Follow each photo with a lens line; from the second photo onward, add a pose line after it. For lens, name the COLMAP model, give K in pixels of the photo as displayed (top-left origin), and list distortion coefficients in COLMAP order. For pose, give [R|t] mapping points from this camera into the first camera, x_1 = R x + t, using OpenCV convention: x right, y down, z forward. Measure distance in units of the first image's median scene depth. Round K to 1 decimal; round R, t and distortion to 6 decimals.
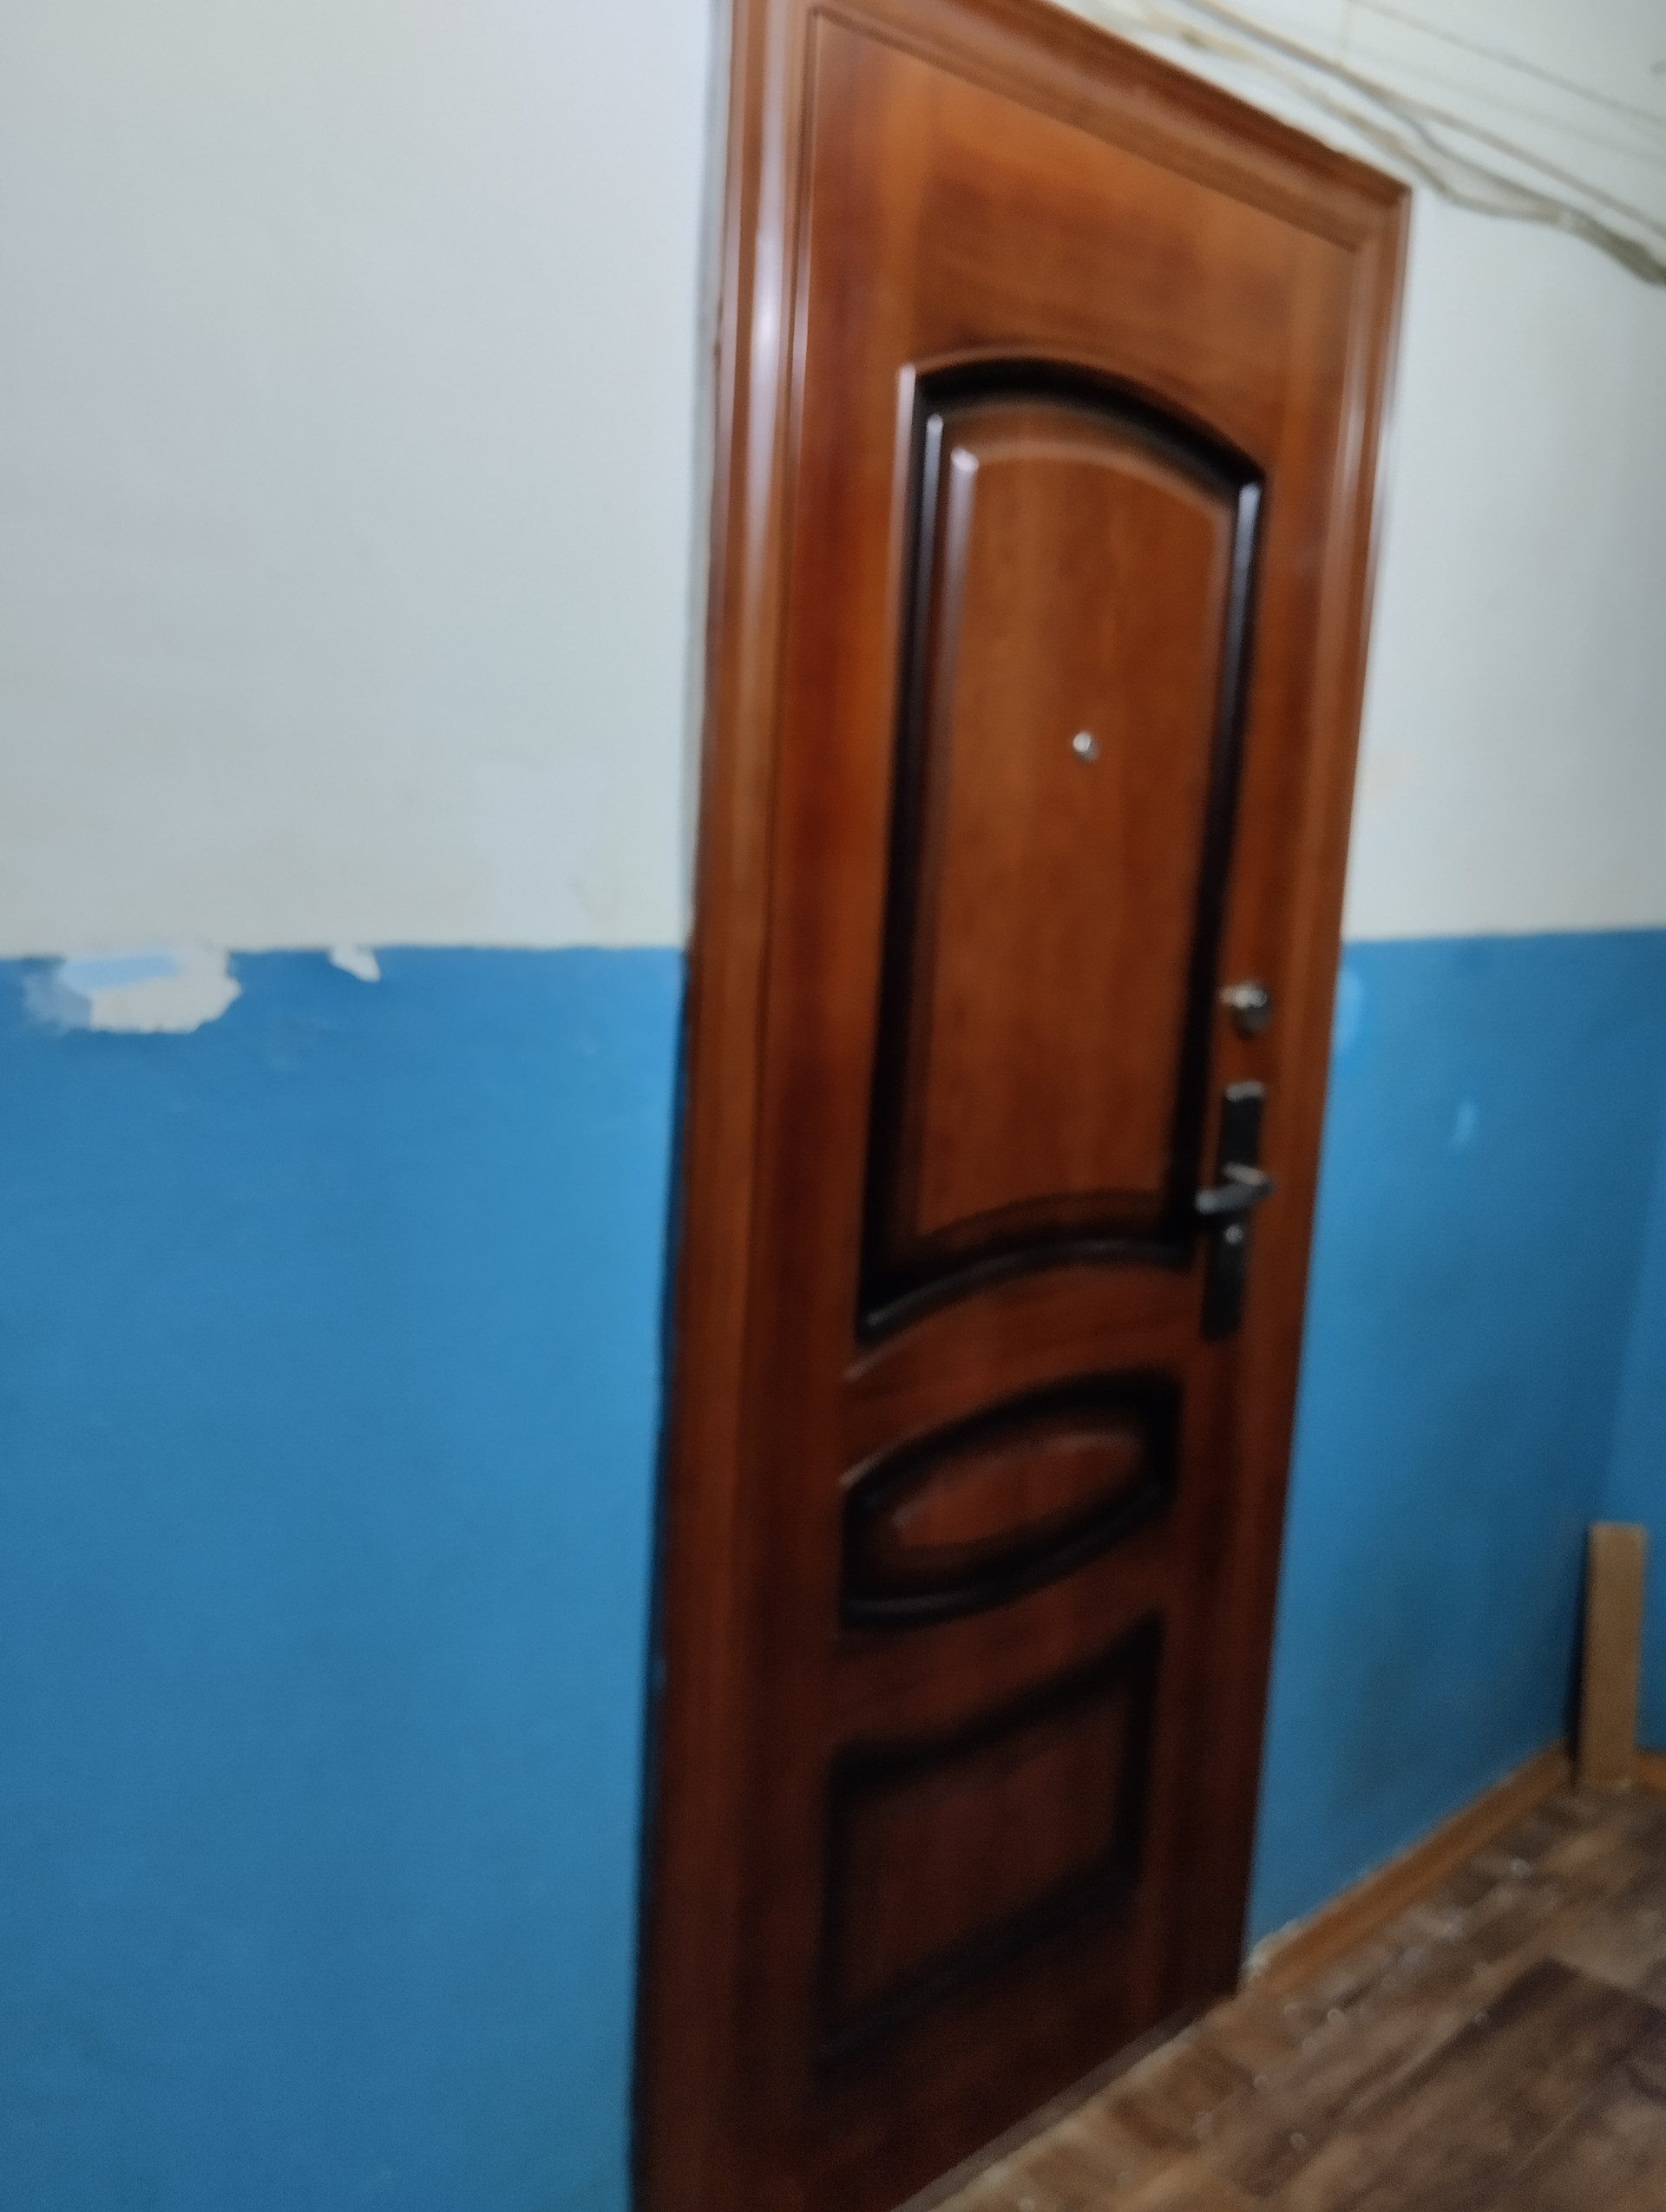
lens RADIAL K [[1881.7, 0, 833.0], [0, 1881.7, 1106.0], [0, 0, 1]] dist [0.042035, -0.111249]
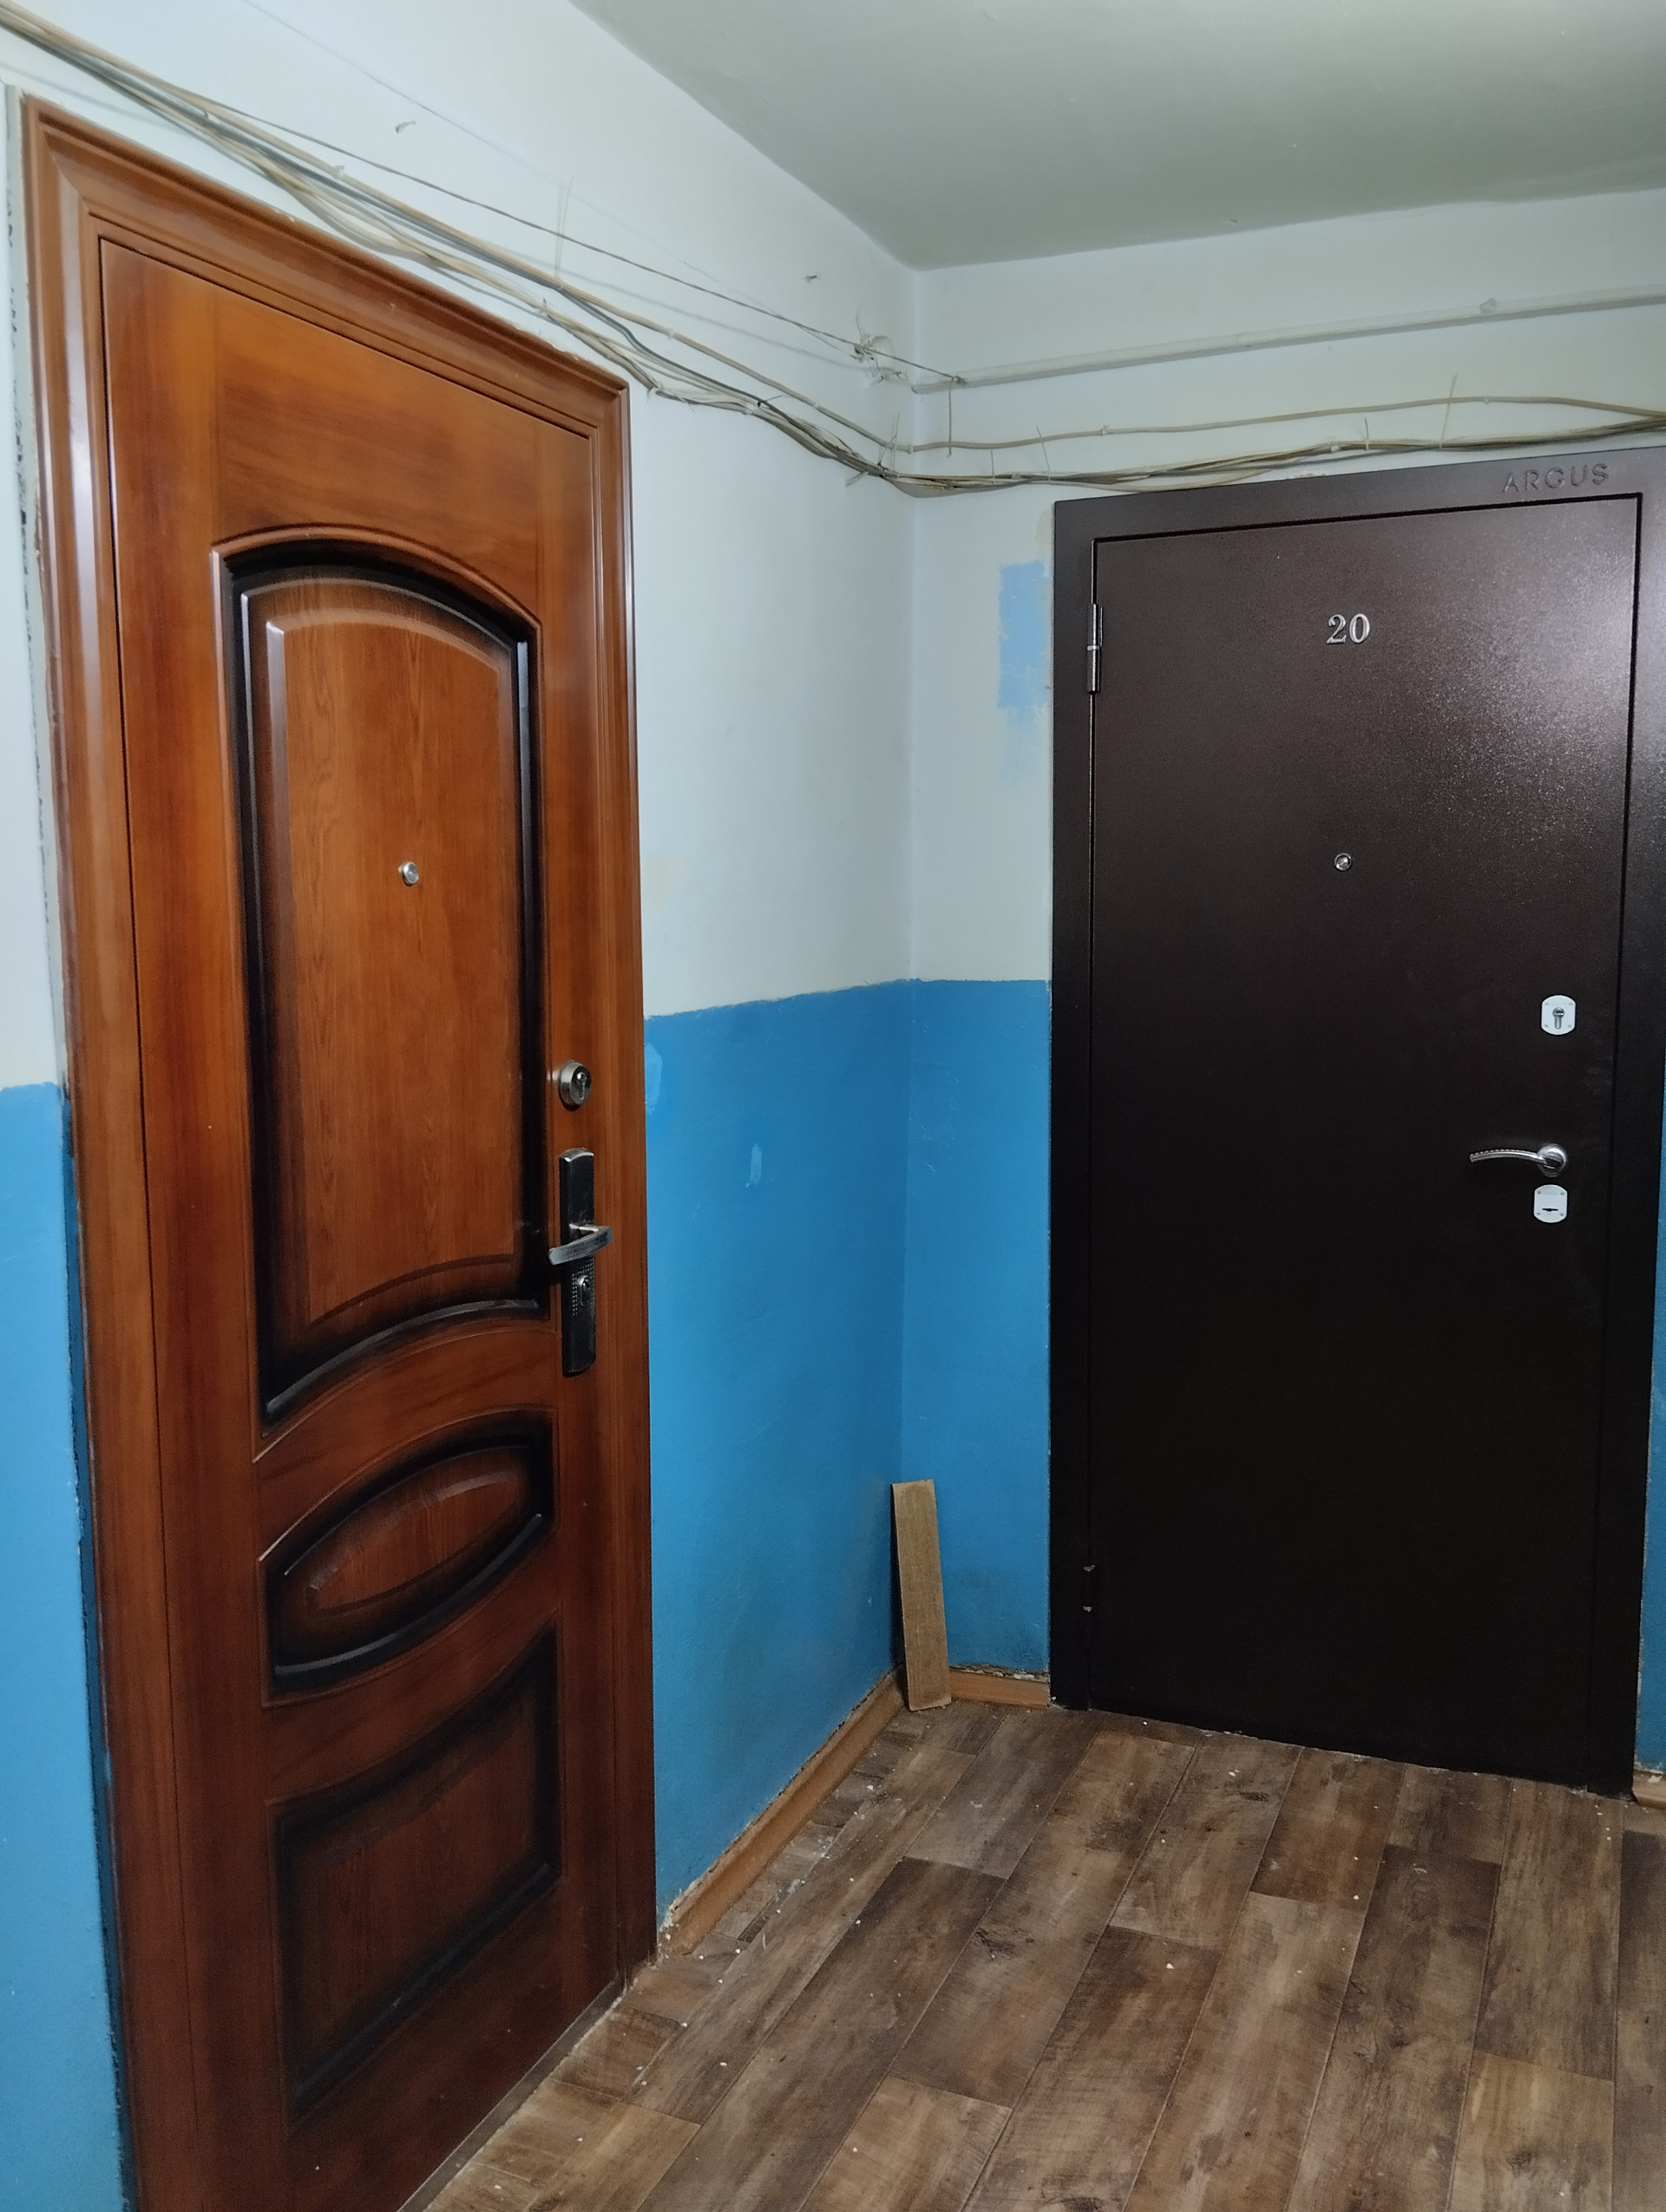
lens RADIAL K [[1850.6, 0, 833.0], [0, 1850.6, 1106.0], [0, 0, 1]] dist [0.102454, -0.159204]
pose [[0.924366, -0.103051, 0.367325, -0.053079], [0.115367, 0.993254, -0.011667, -0.007627], [-0.363645, 0.053161, 0.930019, -0.121248]]
